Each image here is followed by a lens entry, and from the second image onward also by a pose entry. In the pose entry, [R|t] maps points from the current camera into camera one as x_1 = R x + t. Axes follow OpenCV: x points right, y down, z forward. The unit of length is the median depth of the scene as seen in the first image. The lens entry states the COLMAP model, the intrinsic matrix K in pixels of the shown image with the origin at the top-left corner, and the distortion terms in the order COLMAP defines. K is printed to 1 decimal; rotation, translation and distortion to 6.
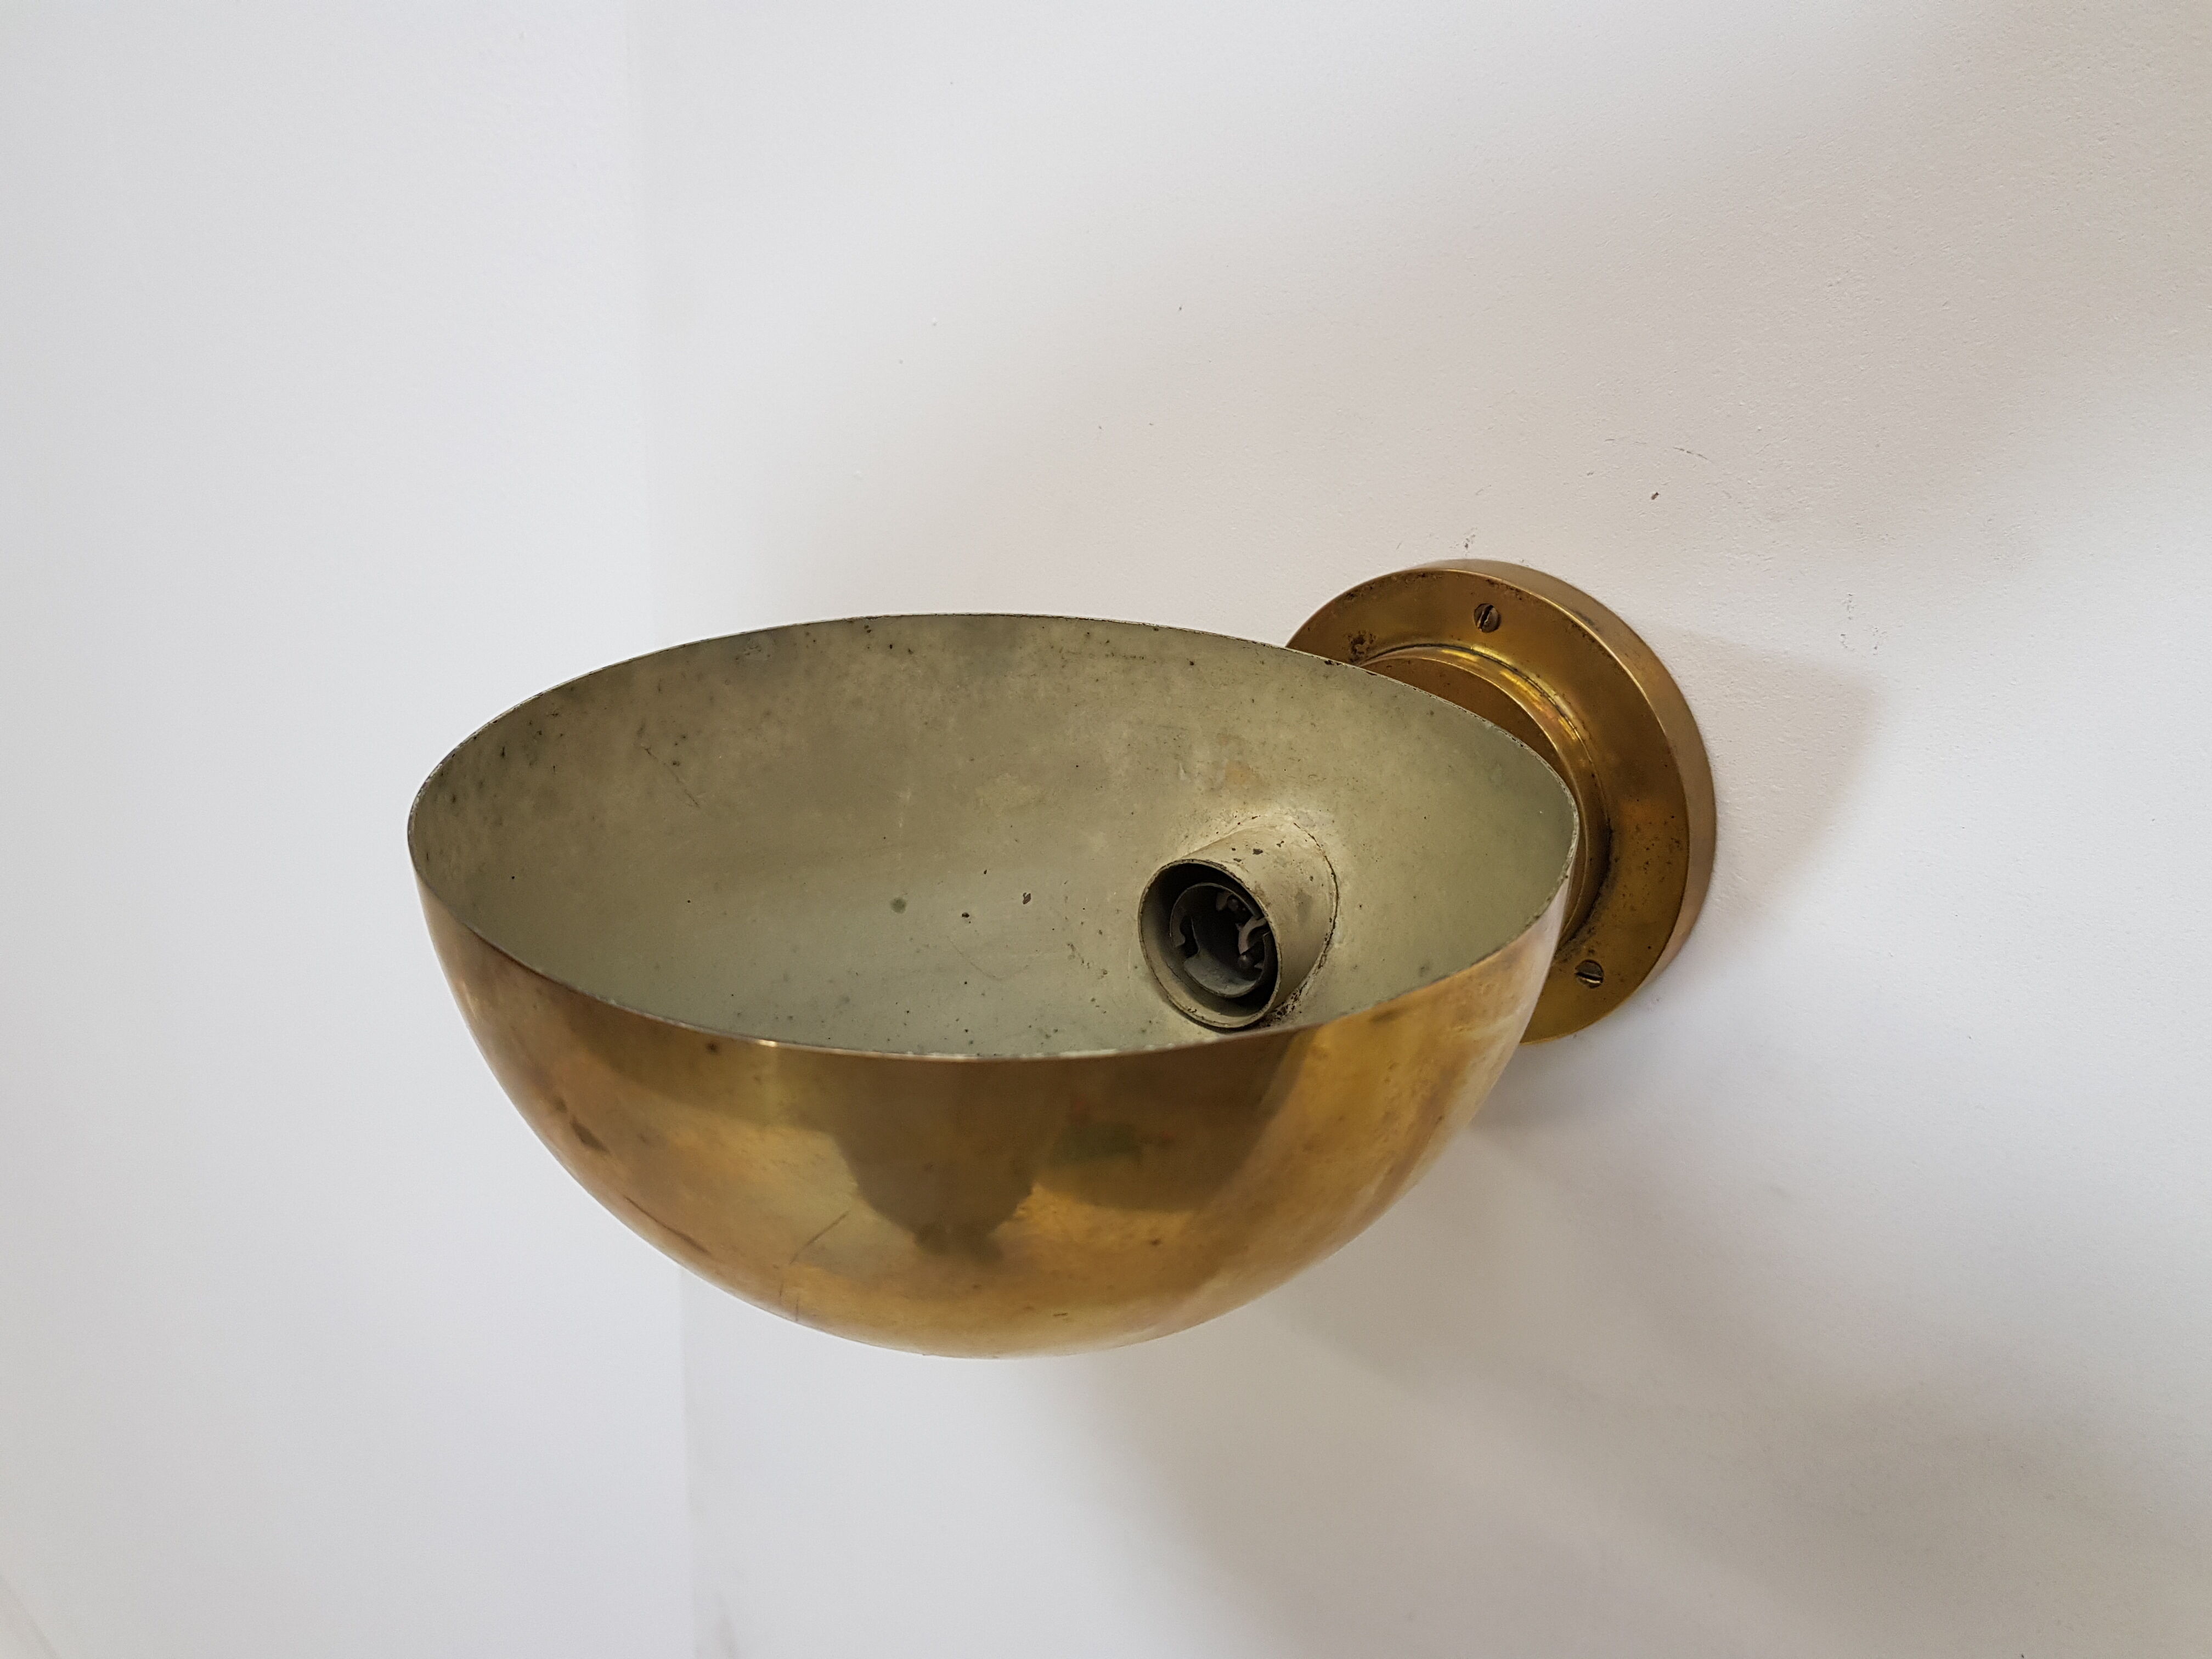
lens RADIAL K [[1718.8, 0, 1106.0], [0, 1718.8, 829.5], [0, 0, 1]] dist [0.106844, 0.000939]
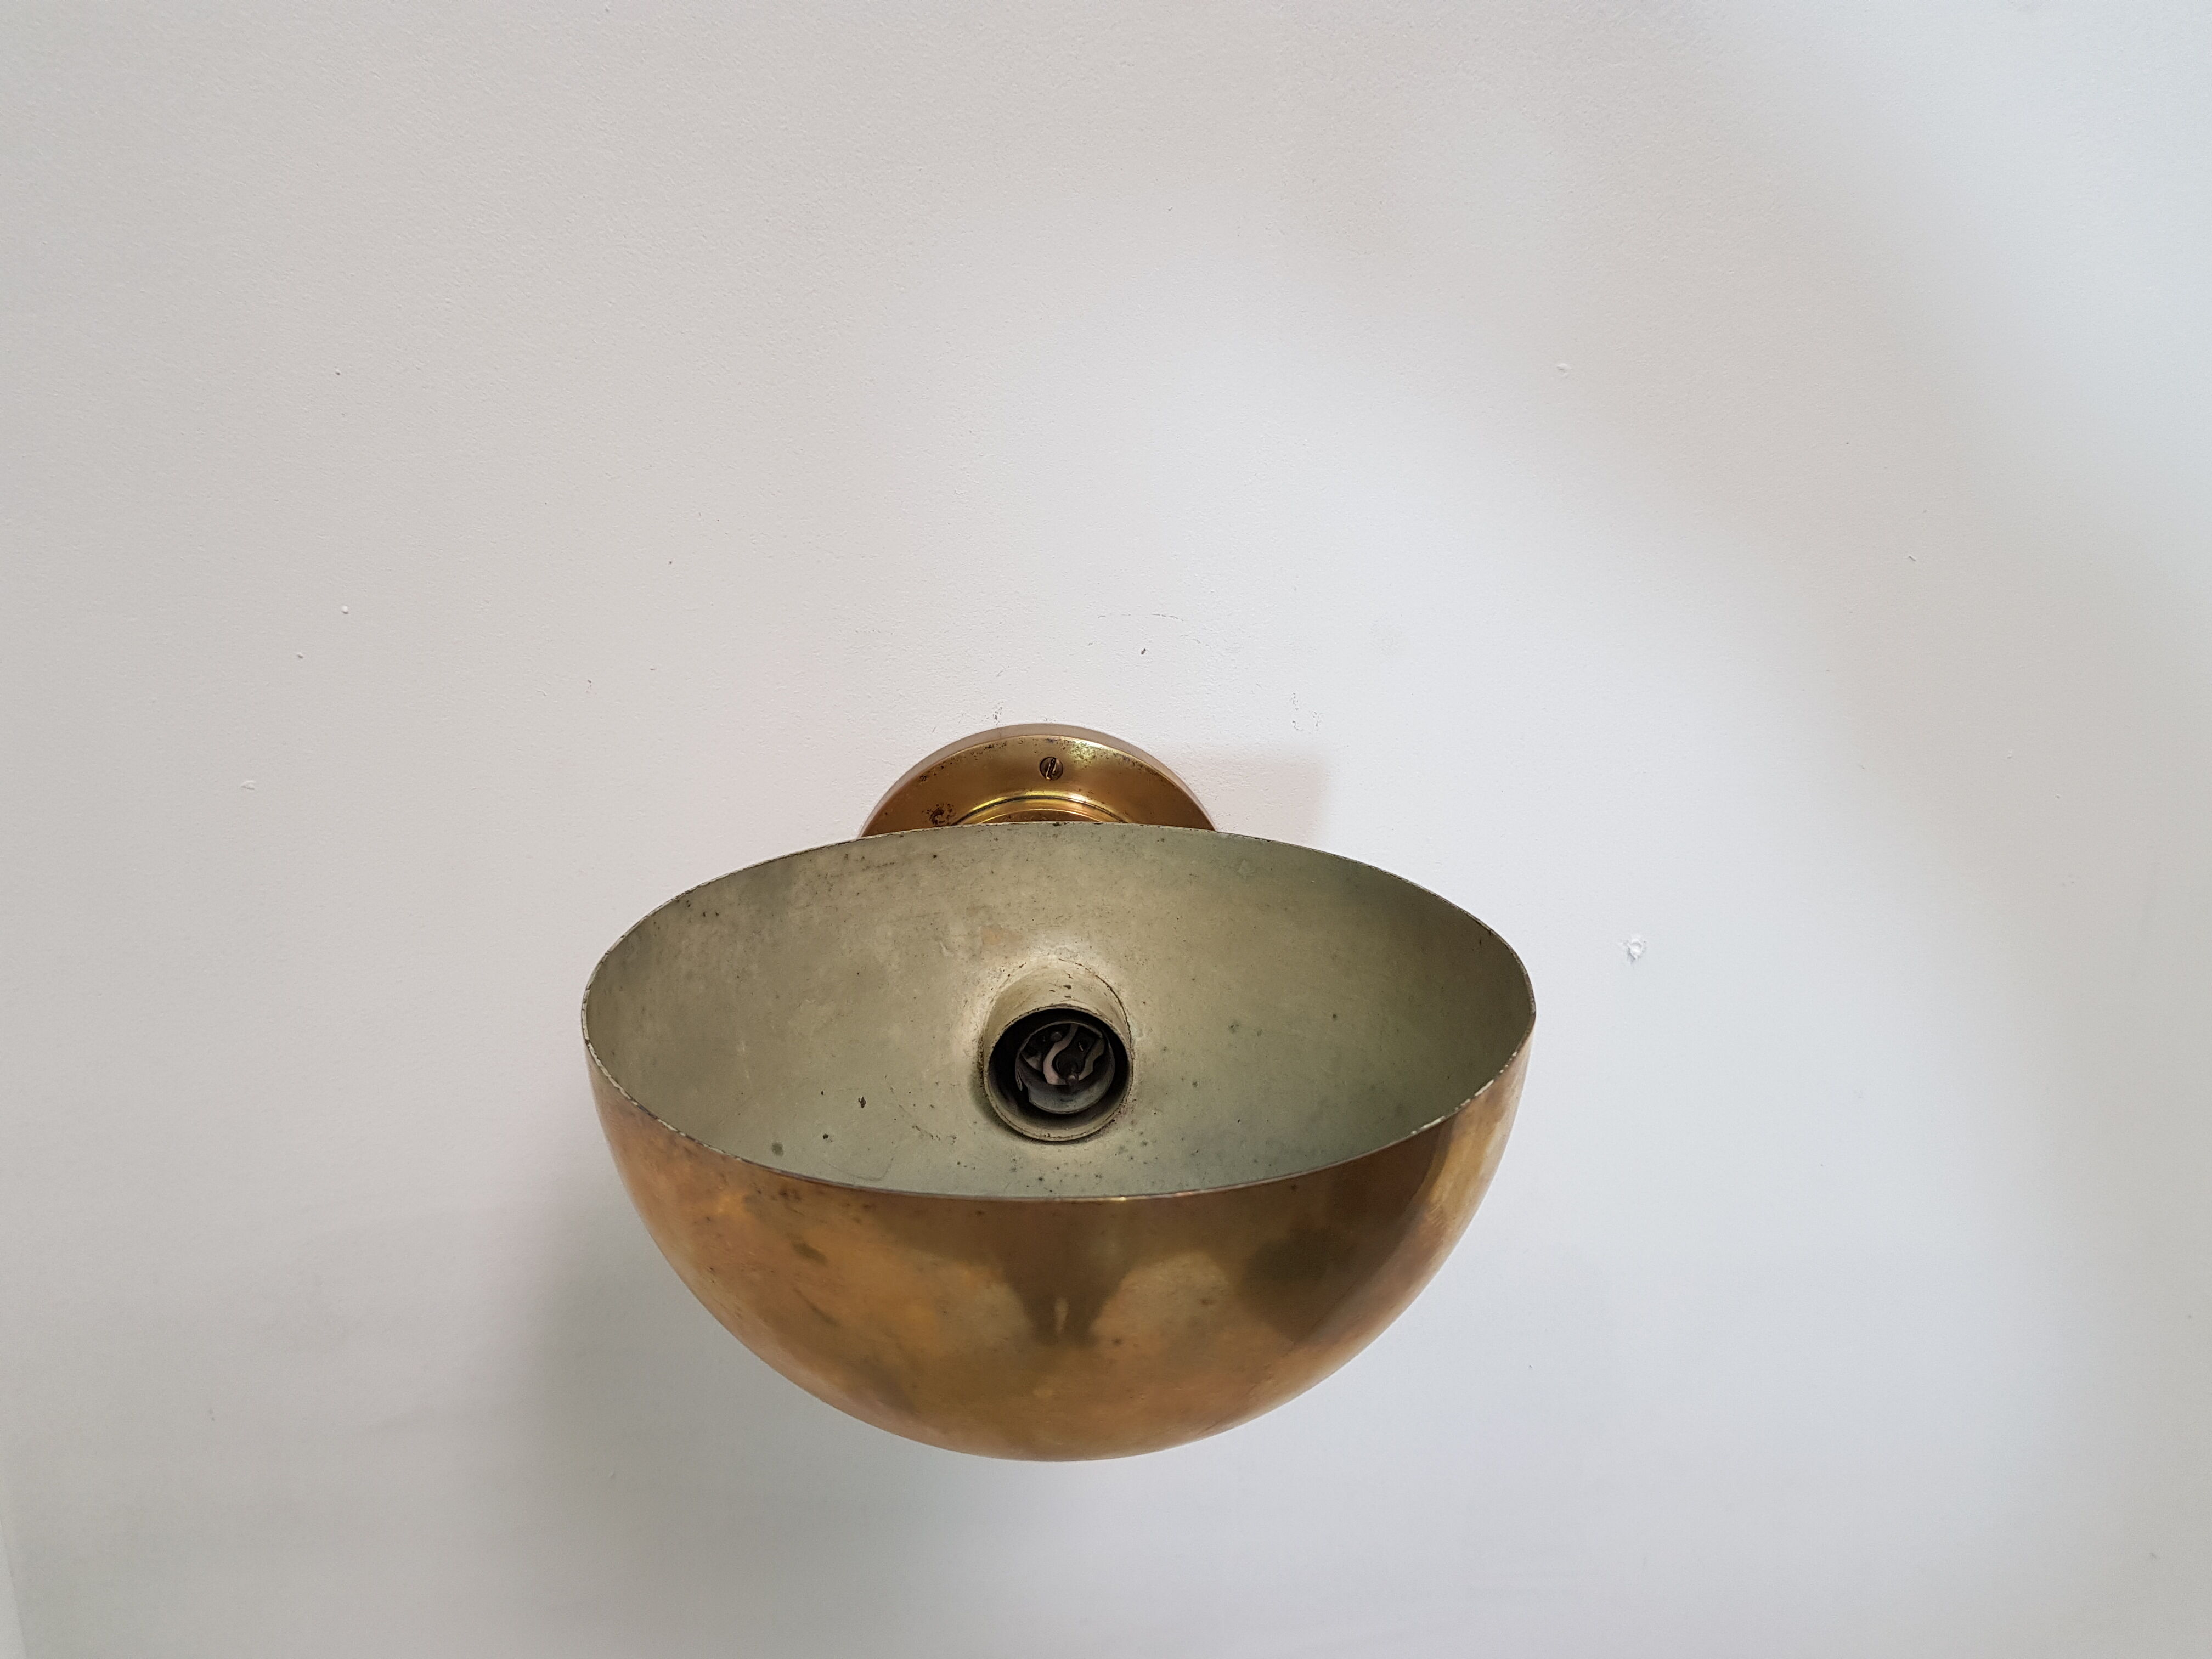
lens RADIAL K [[1718.8, 0, 1106.0], [0, 1718.8, 829.5], [0, 0, 1]] dist [0.106844, 0.000939]
pose [[0.718612, -0.243314, 0.651456, -0.616129], [0.294949, 0.954999, 0.031331, -0.115712], [-0.629763, 0.169631, 0.758039, 0.044552]]
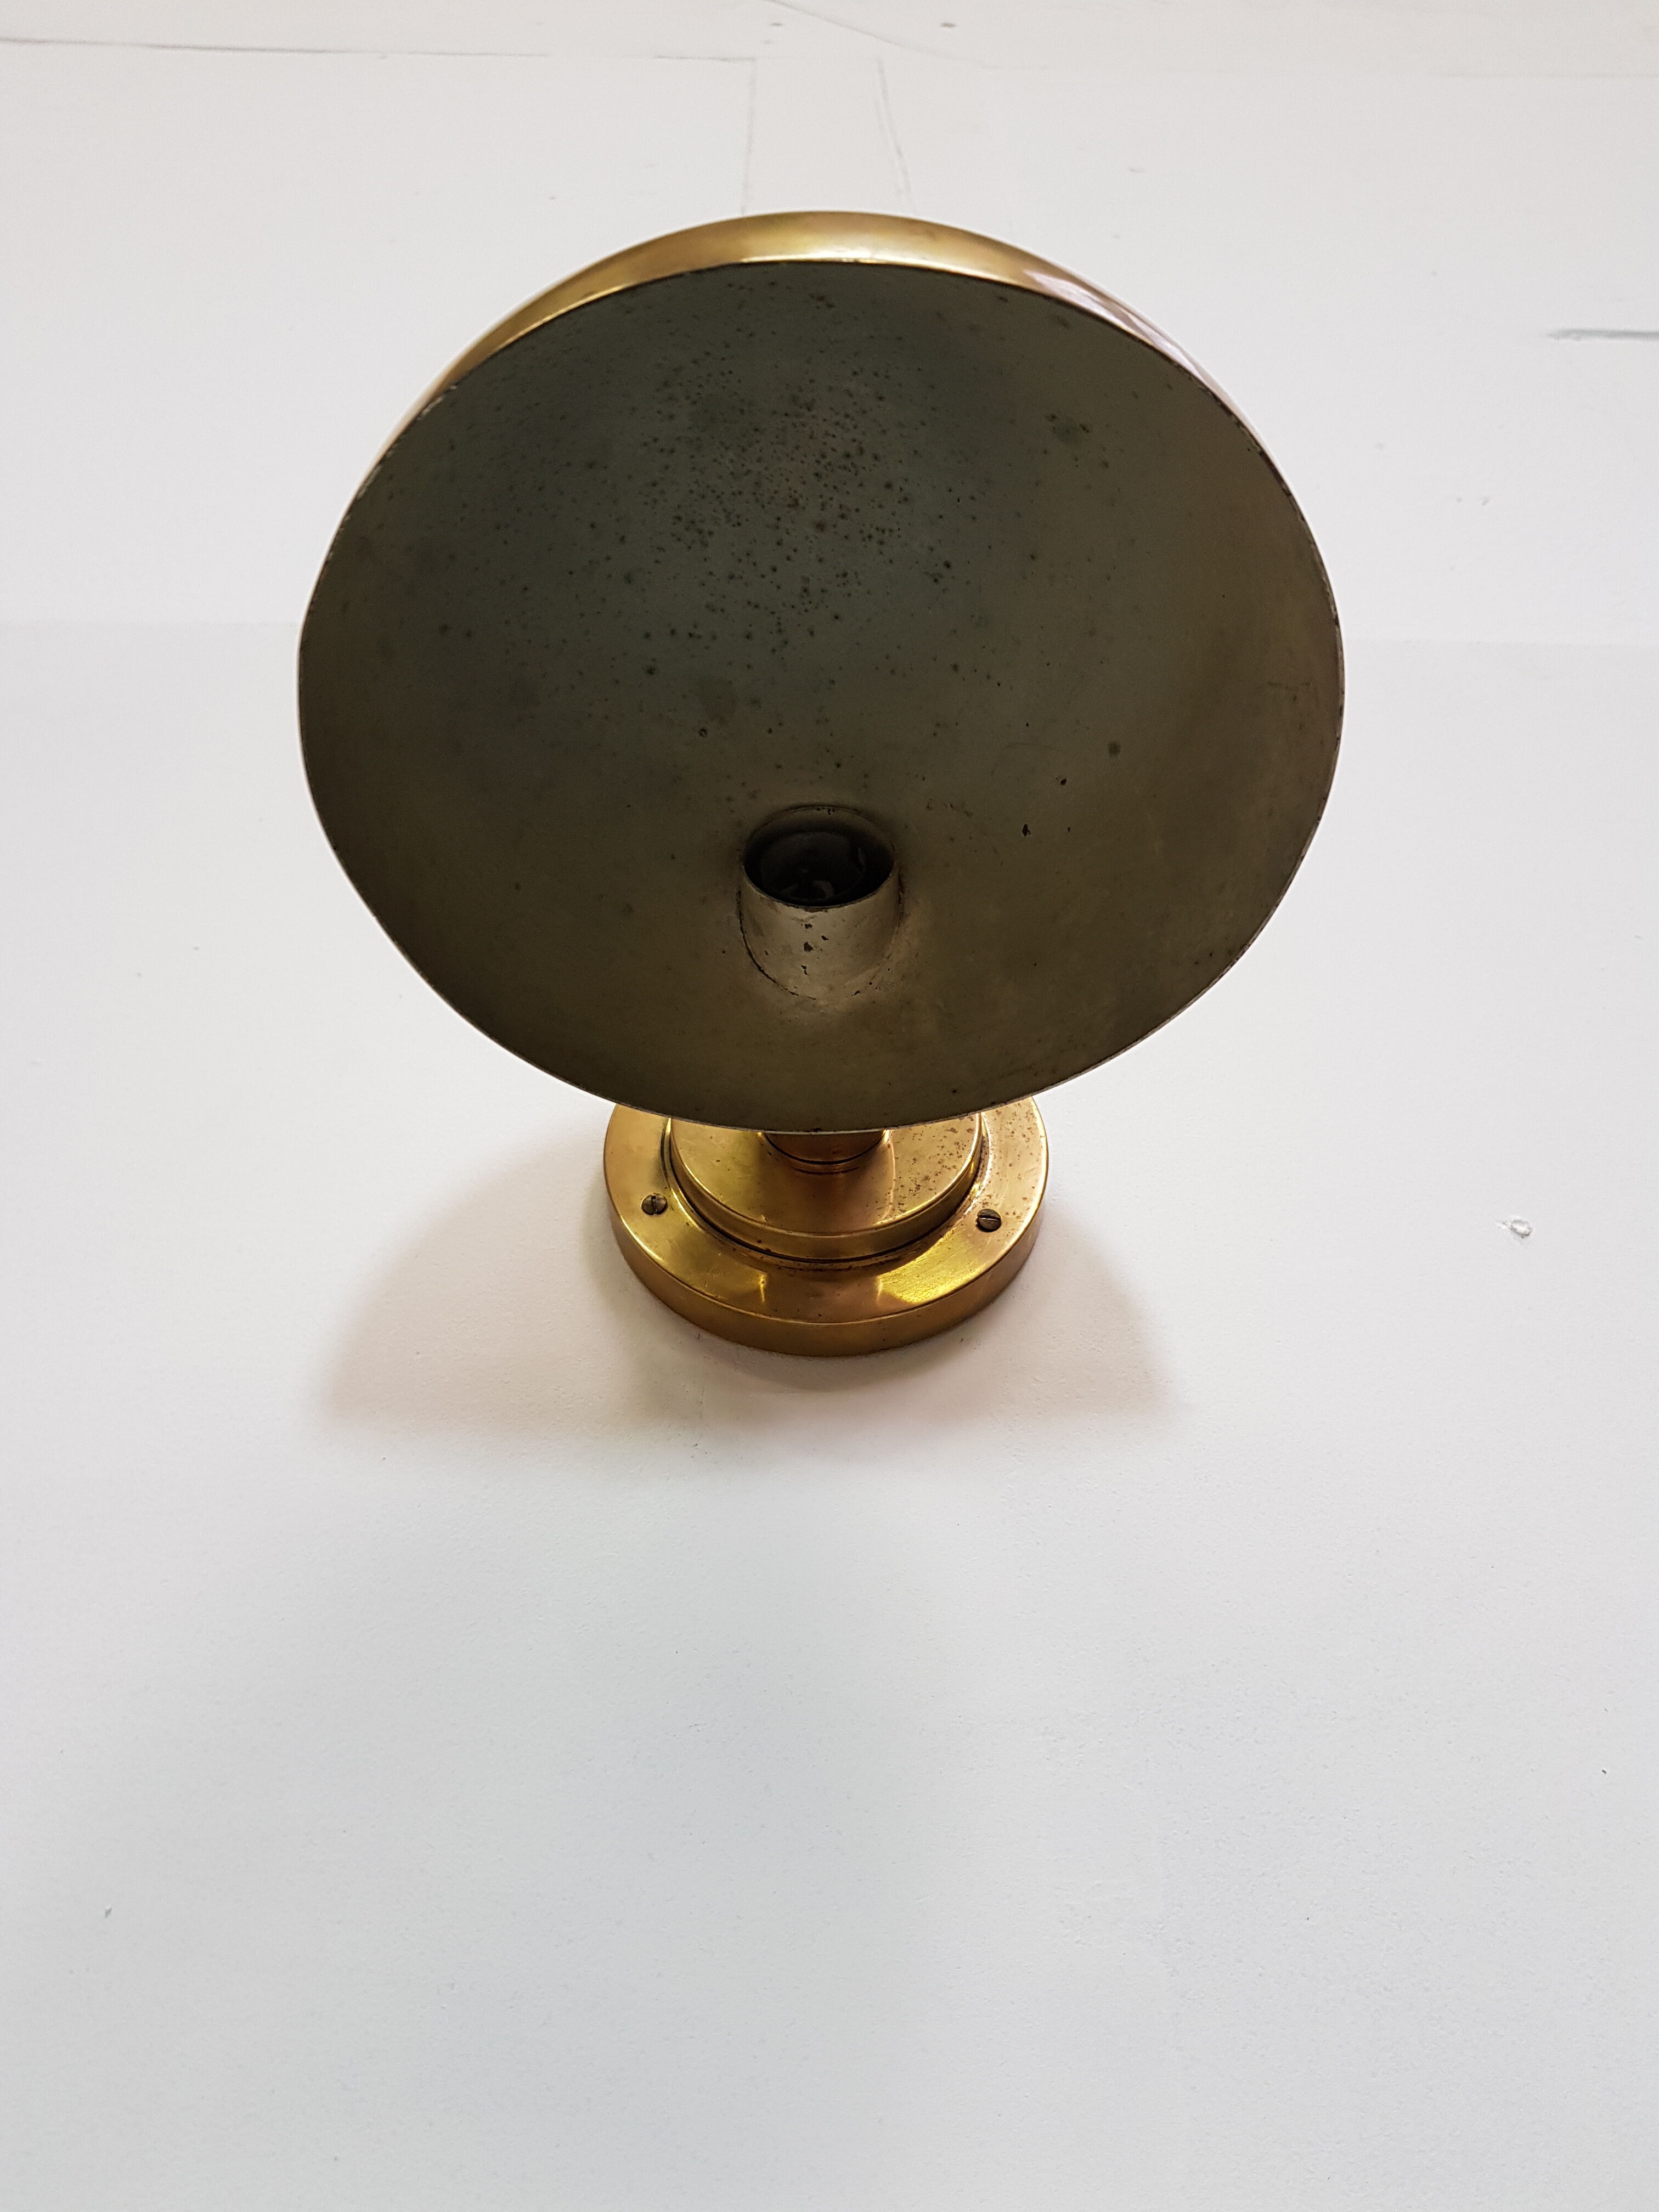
lens RADIAL K [[1718.8, 0, 829.5], [0, 1718.8, 1106.0], [0, 0, 1]] dist [0.106844, 0.000939]
pose [[-0.755717, 0.469158, 0.456927, -0.359666], [-0.288737, -0.864925, 0.410530, -0.504198], [0.587811, 0.178313, 0.789102, 0.142398]]
